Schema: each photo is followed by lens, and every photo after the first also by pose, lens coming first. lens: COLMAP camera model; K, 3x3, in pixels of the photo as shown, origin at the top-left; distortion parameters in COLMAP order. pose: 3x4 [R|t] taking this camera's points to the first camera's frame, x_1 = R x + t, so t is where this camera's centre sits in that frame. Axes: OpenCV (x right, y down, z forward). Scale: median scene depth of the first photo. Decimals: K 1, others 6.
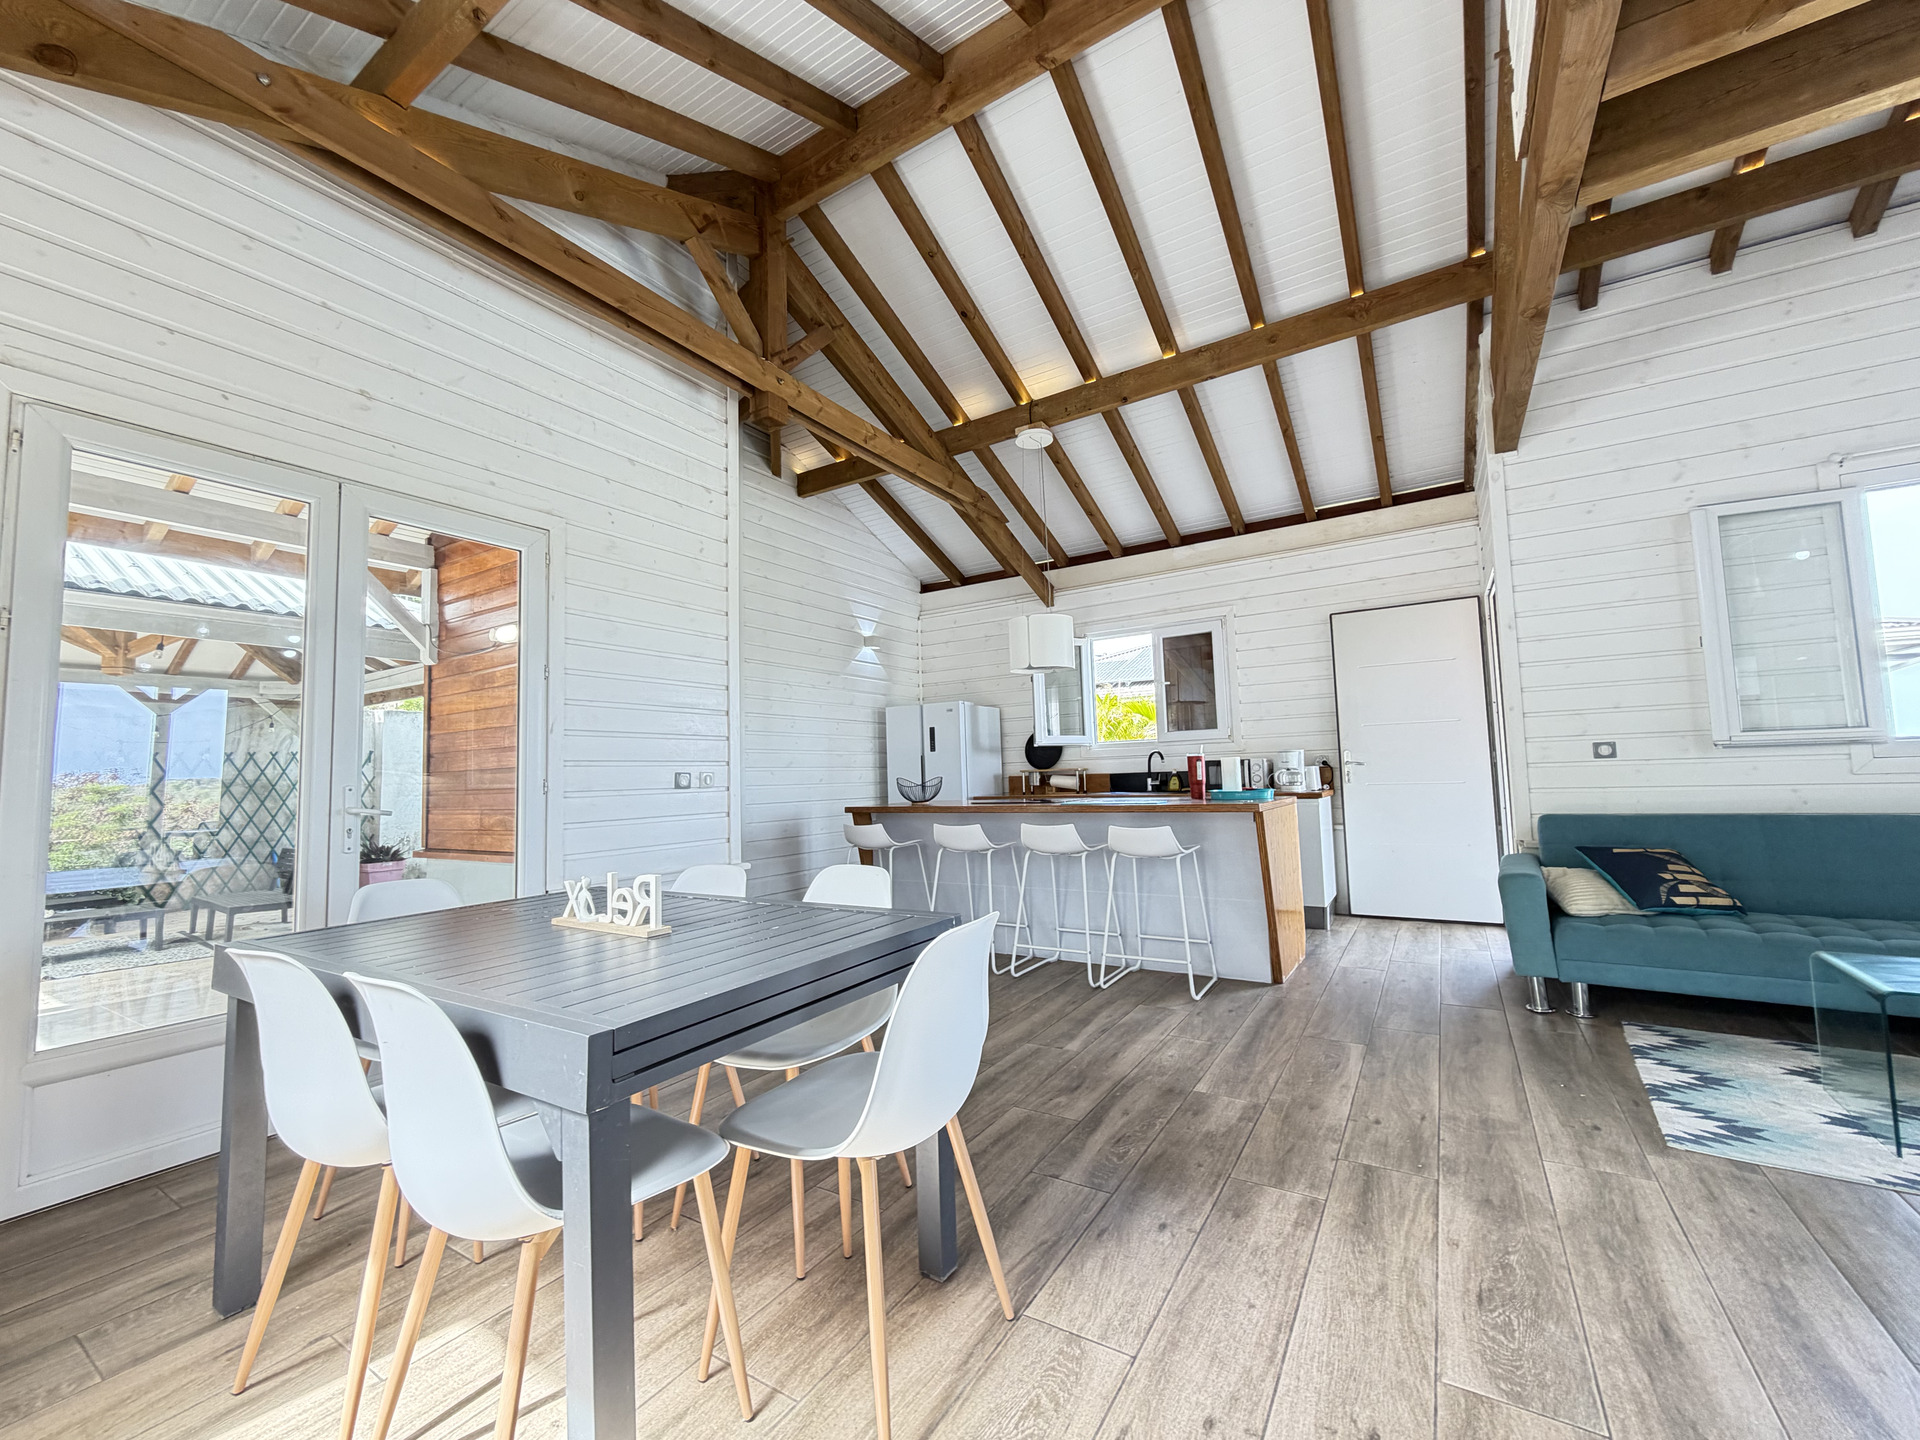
lens RADIAL K [[768.1, 0, 971.9], [0, 768.1, 720.7], [0, 0, 1]] dist [0.000152, -0.000268]
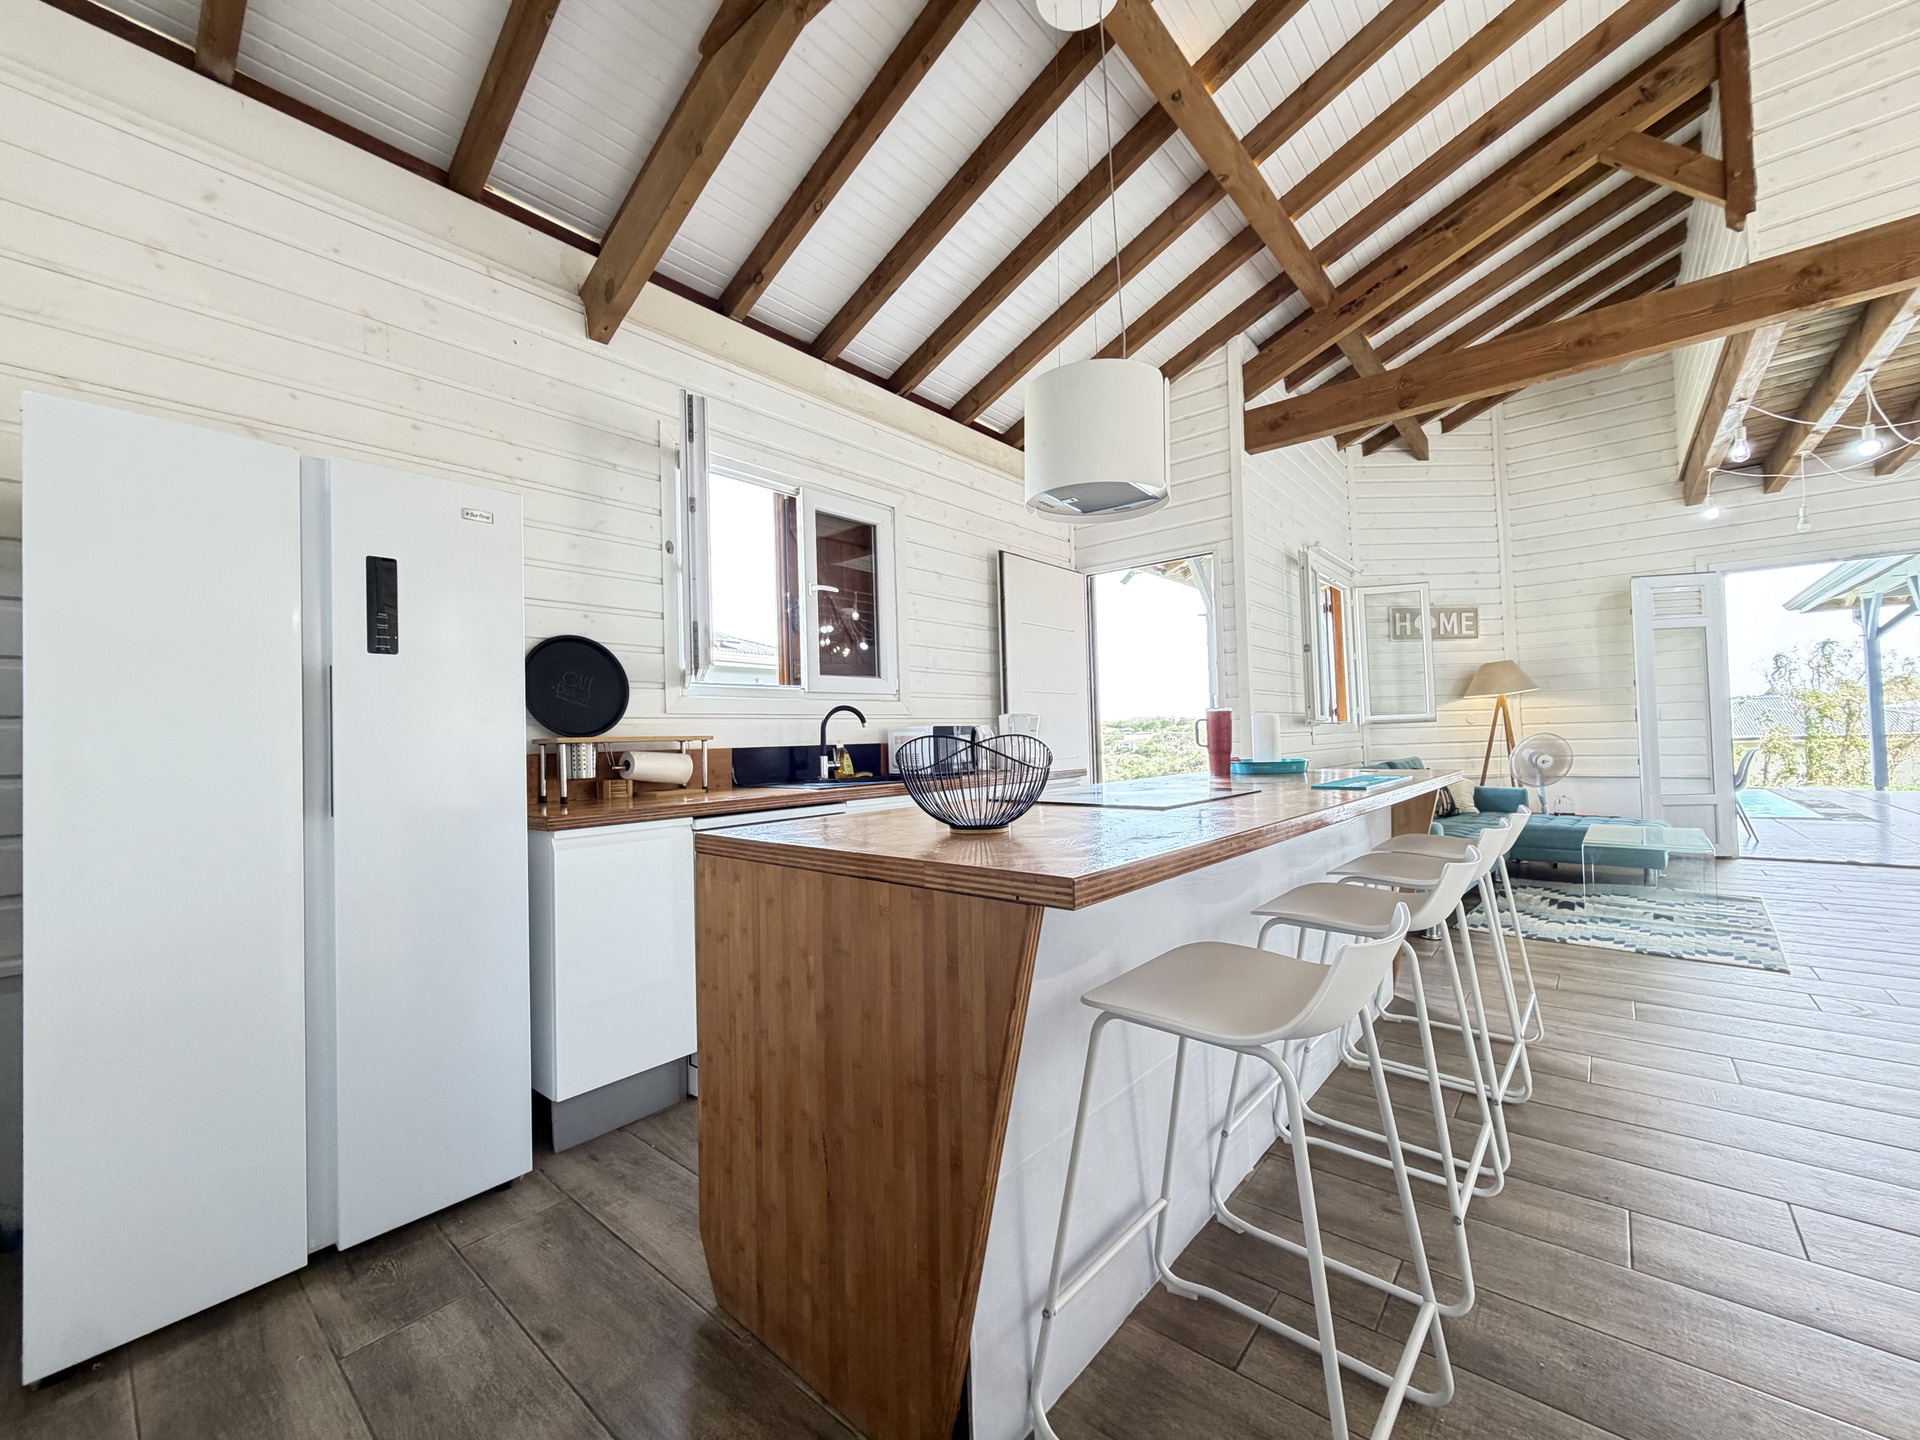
lens RADIAL K [[768.1, 0, 971.2], [0, 768.1, 722.5], [0, 0, 1]] dist [0.000152, -0.000268]
pose [[0.148123, 0.051259, 0.987640, -0.296163], [-0.048387, 0.997835, -0.044531, 0.071156], [-0.987785, -0.041193, 0.150283, 0.824583]]
